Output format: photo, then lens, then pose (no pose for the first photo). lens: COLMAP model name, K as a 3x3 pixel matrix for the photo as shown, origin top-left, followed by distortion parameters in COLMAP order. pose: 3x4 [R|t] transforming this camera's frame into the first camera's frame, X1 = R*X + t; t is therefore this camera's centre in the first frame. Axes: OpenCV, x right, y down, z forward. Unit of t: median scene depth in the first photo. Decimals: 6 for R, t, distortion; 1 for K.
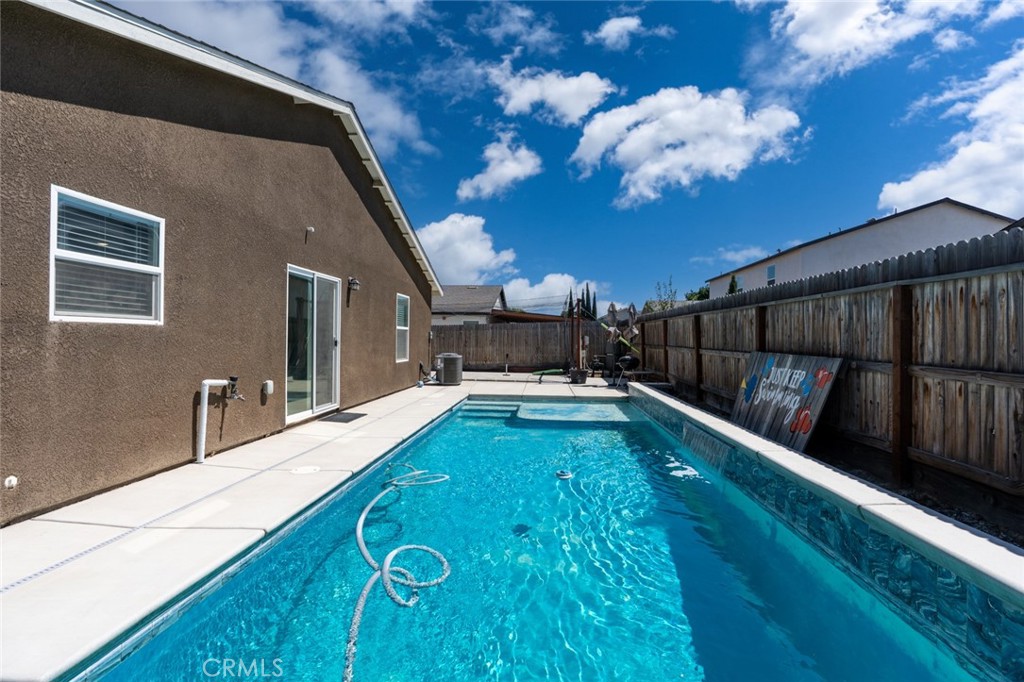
lens RADIAL K [[476.5, 0, 511.1], [0, 476.5, 340.6], [0, 0, 1]] dist [-0.003791, 0.002310]
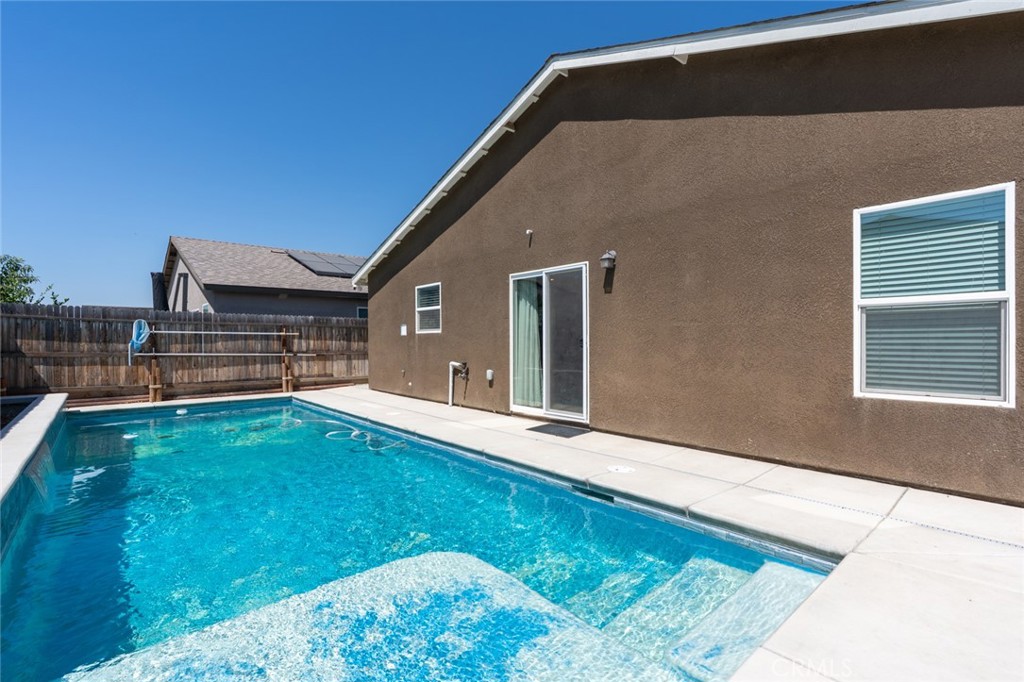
lens RADIAL K [[476.5, 0, 515.6], [0, 476.5, 339.7], [0, 0, 1]] dist [-0.003791, 0.002310]
pose [[-0.701408, -0.005060, -0.712742, 0.489889], [-0.001658, 0.999984, -0.005467, 0.008414], [0.712758, -0.002653, -0.701405, 2.482914]]
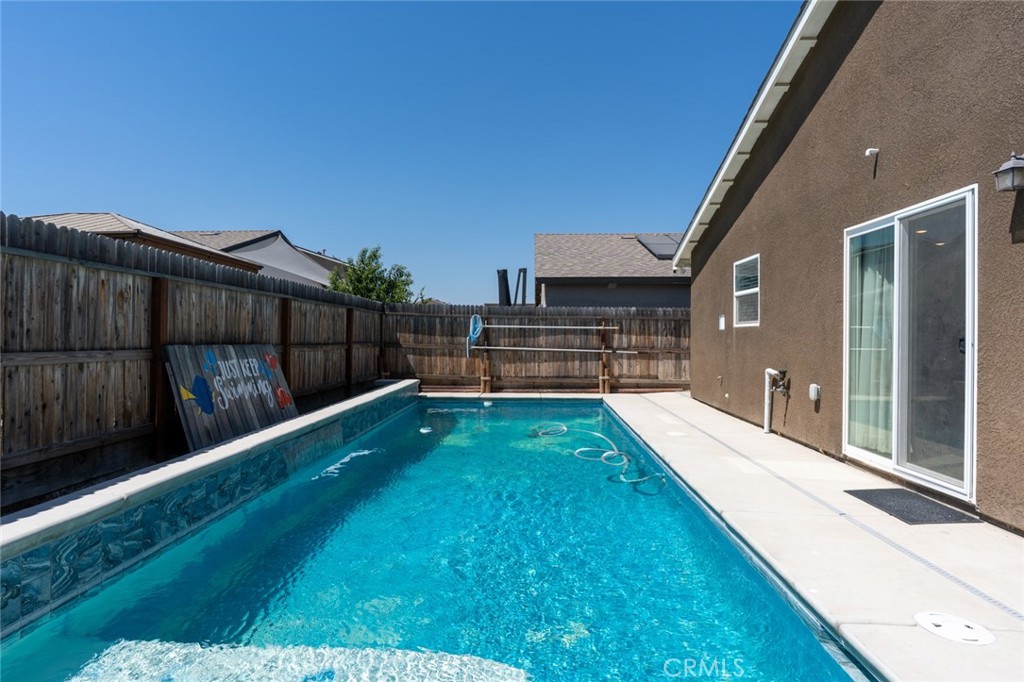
lens RADIAL K [[553.6, 0, 523.0], [0, 553.6, 336.9], [0, 0, 1]] dist [0.000810, 0.001792]
pose [[-0.998480, -0.011293, -0.053939, 0.078308], [-0.011517, 0.999926, 0.003836, 0.002900], [0.053892, 0.004451, -0.998537, 2.441606]]
